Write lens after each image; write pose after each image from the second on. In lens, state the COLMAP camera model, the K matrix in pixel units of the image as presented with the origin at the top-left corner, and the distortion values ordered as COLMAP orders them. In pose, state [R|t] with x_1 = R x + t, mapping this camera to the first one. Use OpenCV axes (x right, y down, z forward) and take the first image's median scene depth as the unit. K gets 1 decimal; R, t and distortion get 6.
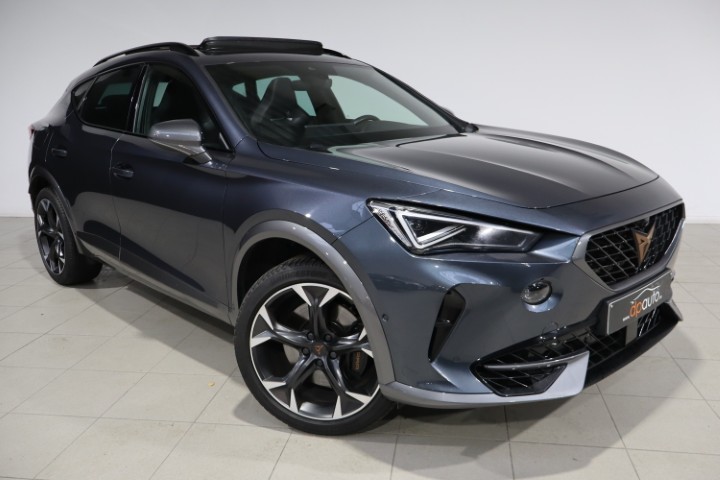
lens RADIAL K [[637.7, 0, 355.9], [0, 637.7, 238.5], [0, 0, 1]] dist [-0.001112, 0.001677]
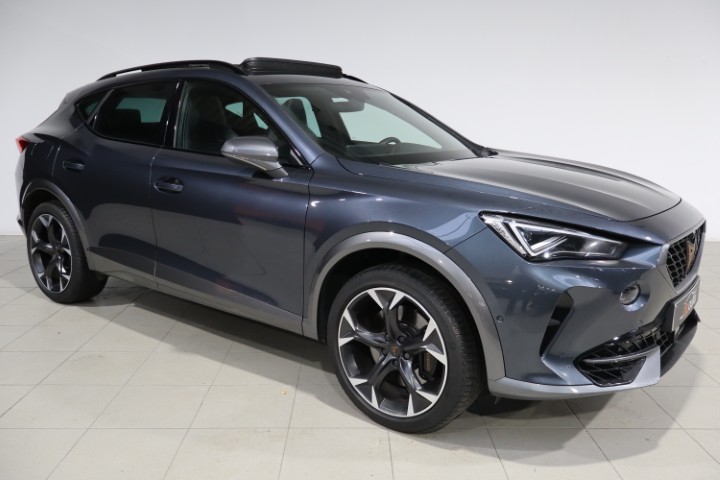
lens RADIAL K [[637.7, 0, 355.9], [0, 637.7, 238.5], [0, 0, 1]] dist [-0.001112, 0.001677]
pose [[0.986935, 0.002778, 0.161093, -0.303953], [0.003117, 0.999335, -0.036332, 0.019540], [-0.161086, 0.036360, 0.986270, -0.045383]]
